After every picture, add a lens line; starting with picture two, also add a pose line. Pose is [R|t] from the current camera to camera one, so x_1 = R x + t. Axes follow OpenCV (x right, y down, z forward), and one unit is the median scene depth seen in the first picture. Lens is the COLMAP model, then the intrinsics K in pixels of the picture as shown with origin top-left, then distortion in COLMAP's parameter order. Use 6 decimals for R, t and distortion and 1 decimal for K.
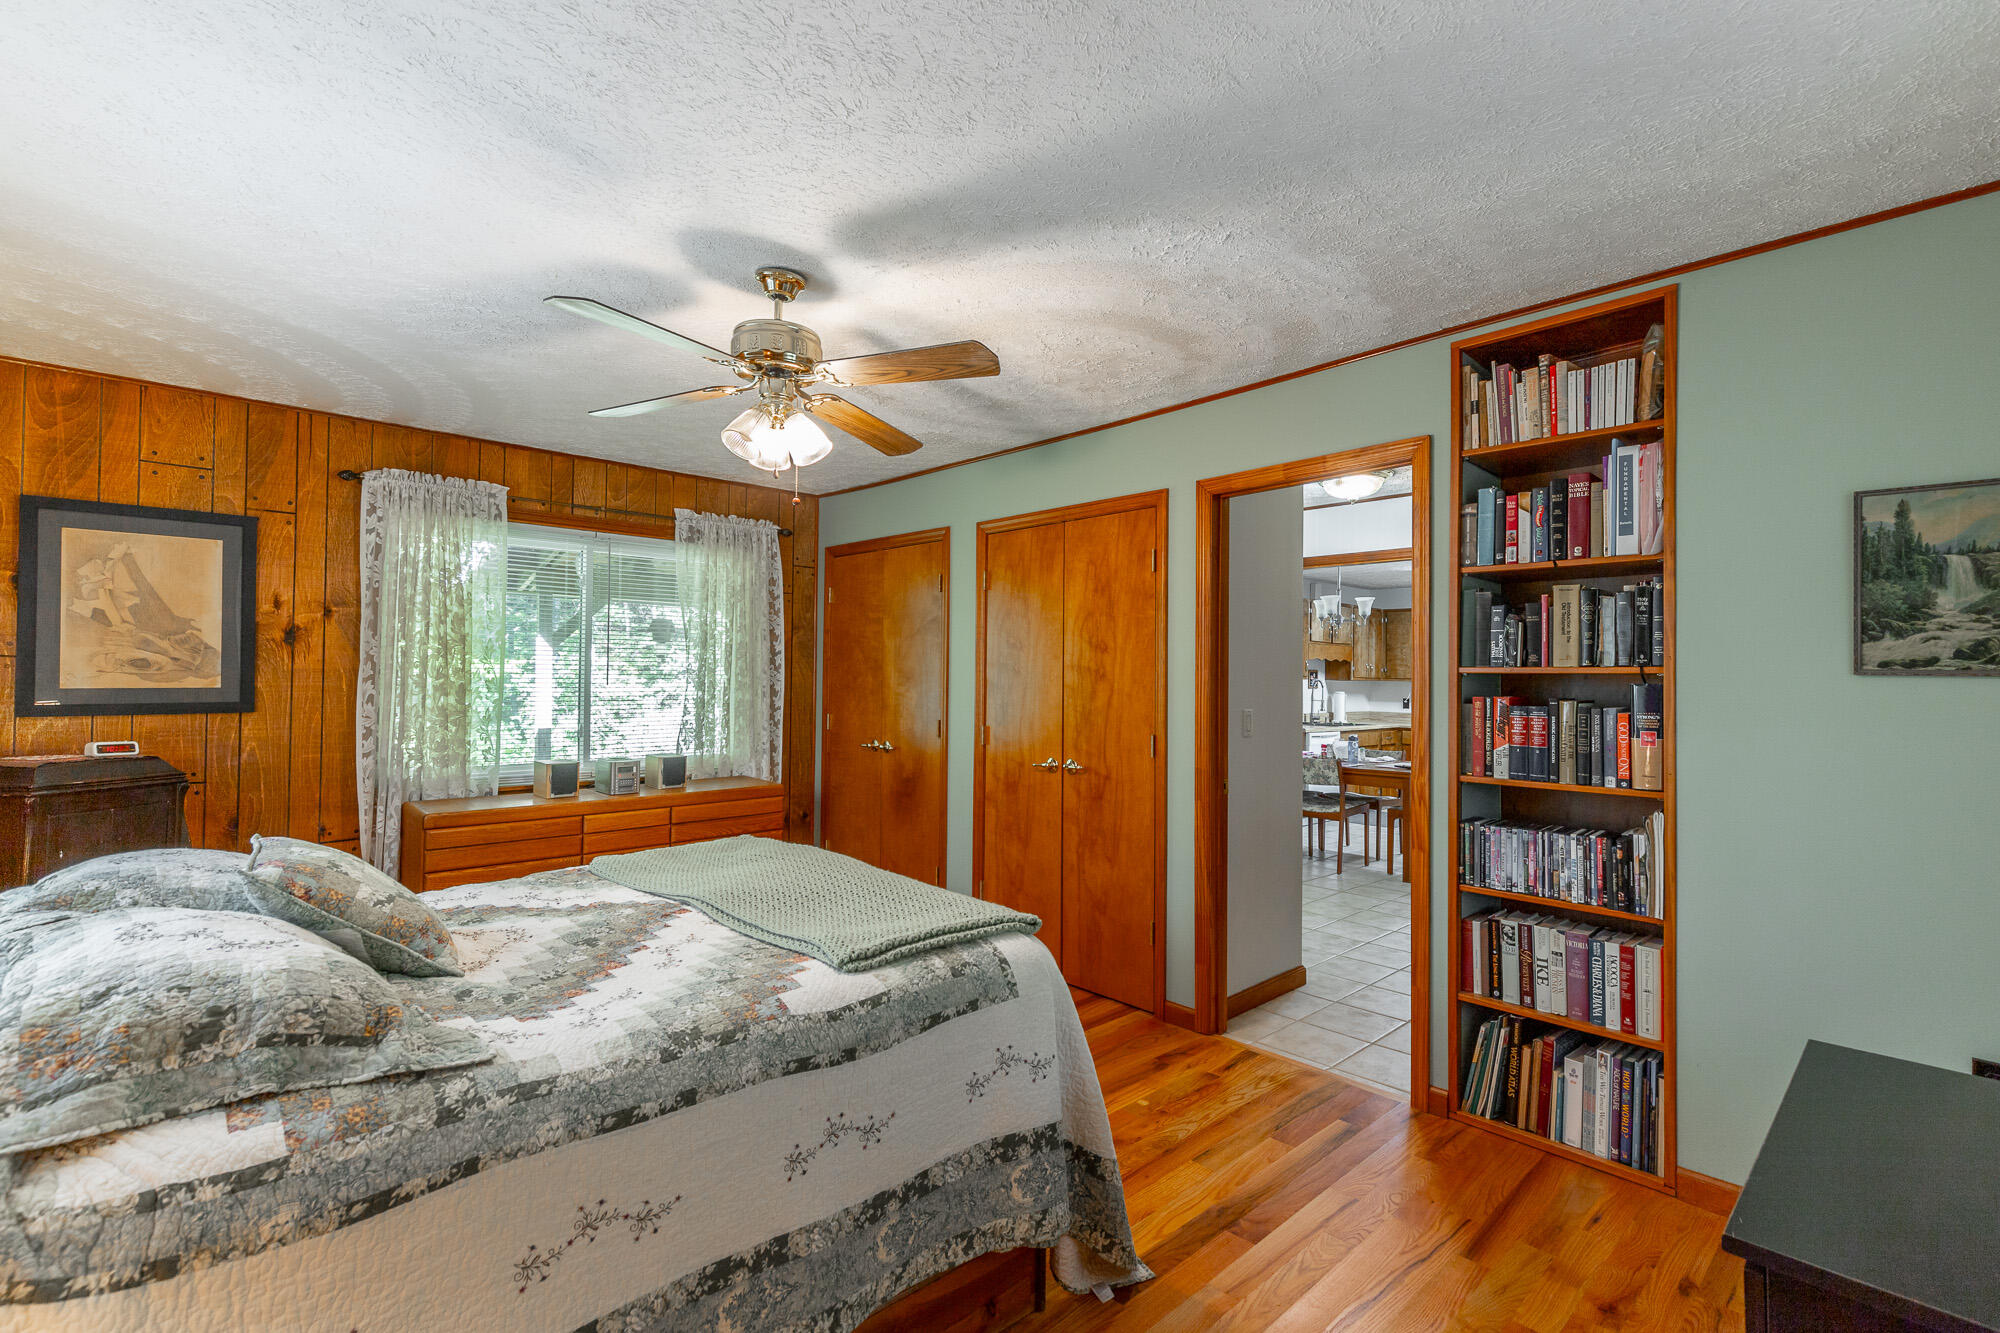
lens RADIAL K [[907.3, 0, 1005.8], [0, 907.3, 672.0], [0, 0, 1]] dist [0.009043, -0.002768]
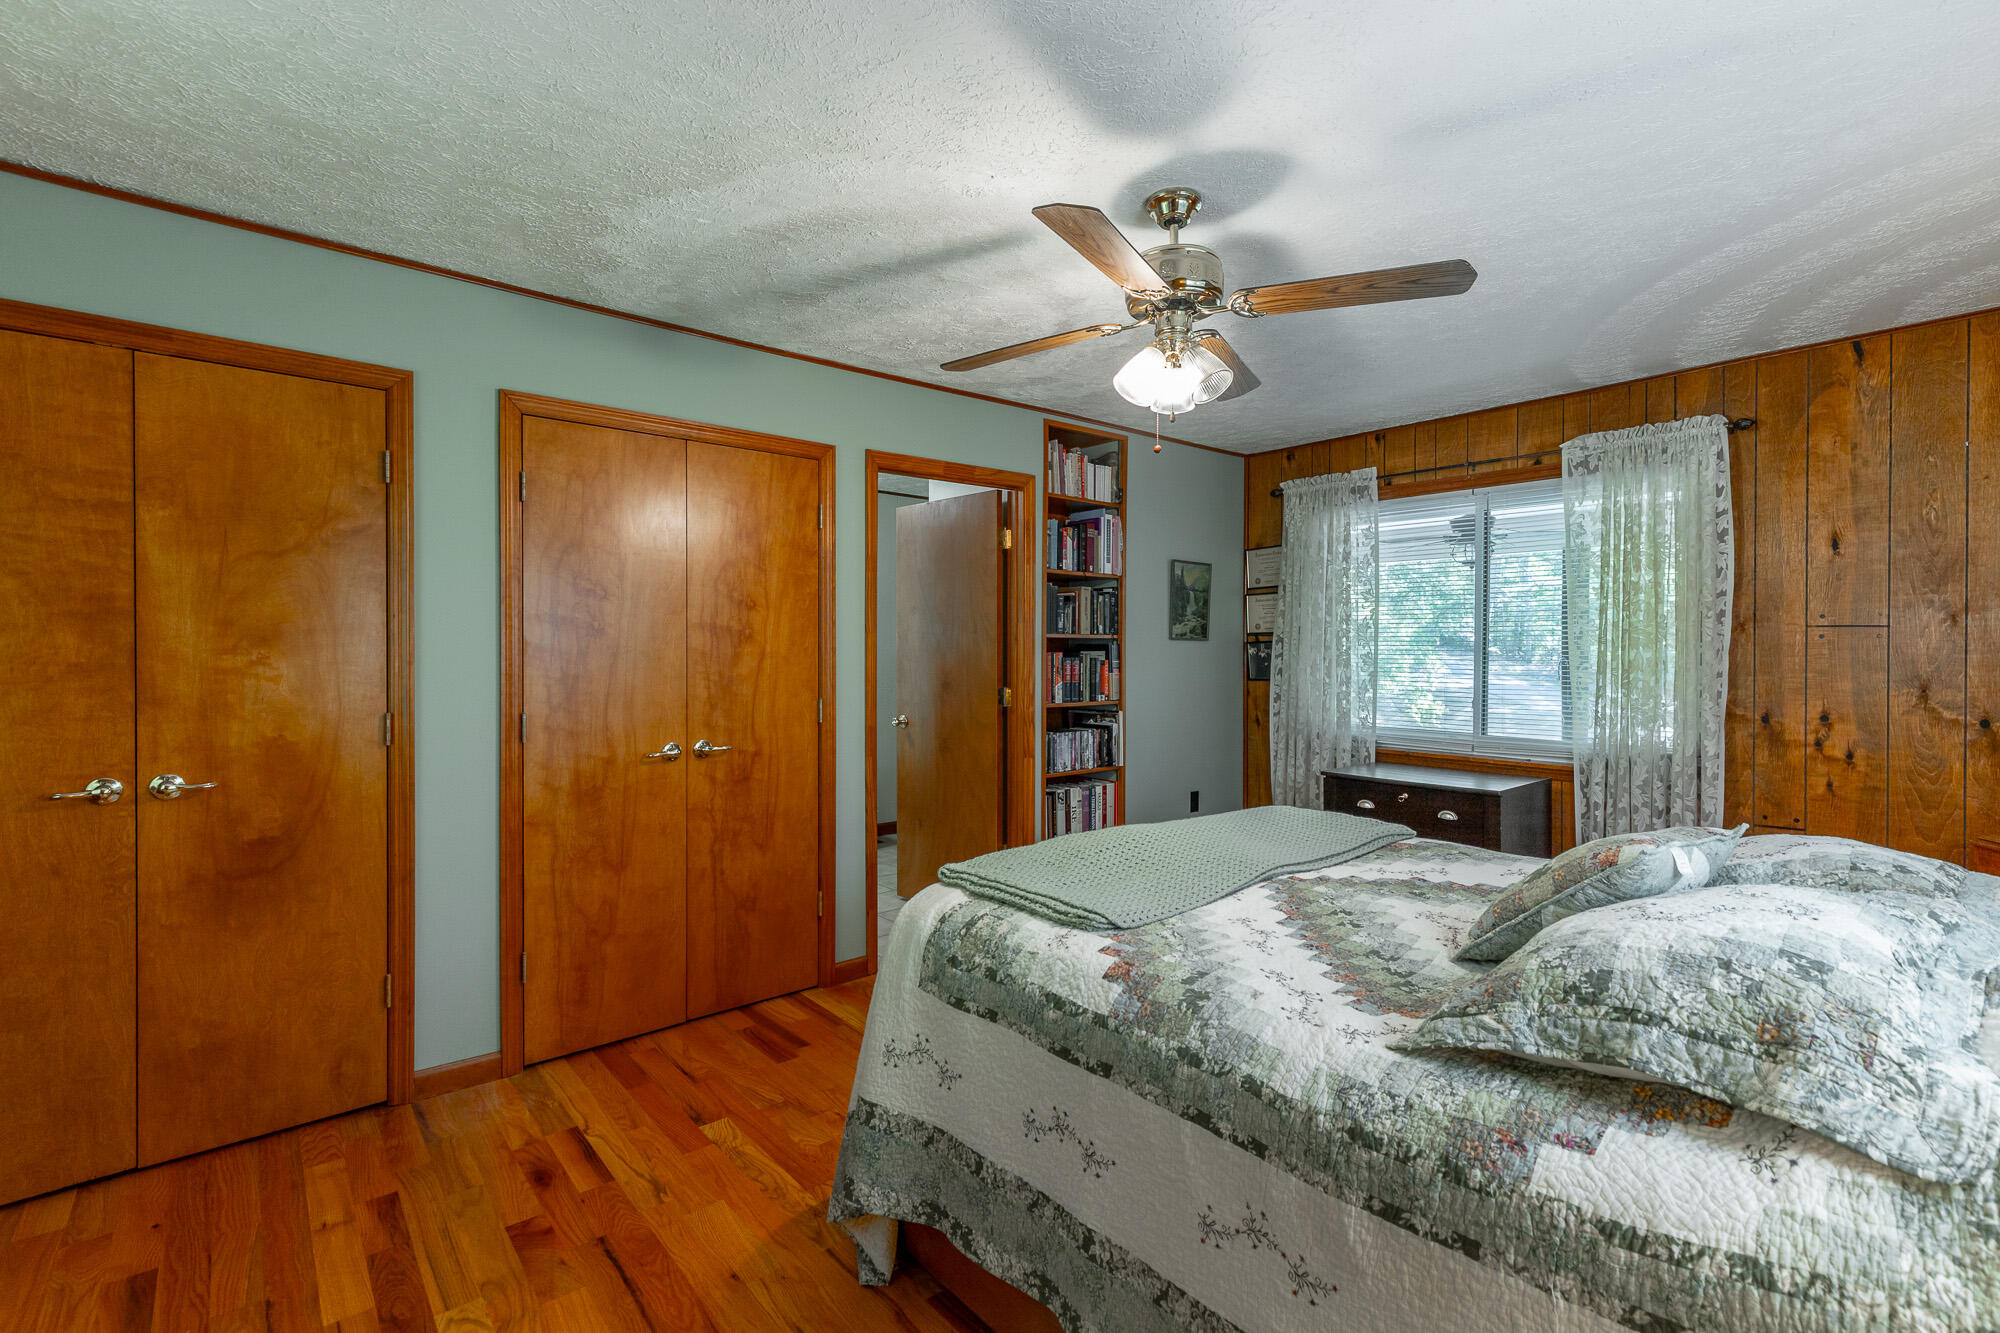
lens RADIAL K [[907.3, 0, 1013.9], [0, 907.3, 663.8], [0, 0, 1]] dist [0.009043, -0.002768]
pose [[0.037711, -0.032099, 0.998773, -0.781884], [-0.014834, 0.999356, 0.032678, -0.002565], [-0.999179, -0.016048, 0.037210, 0.753668]]
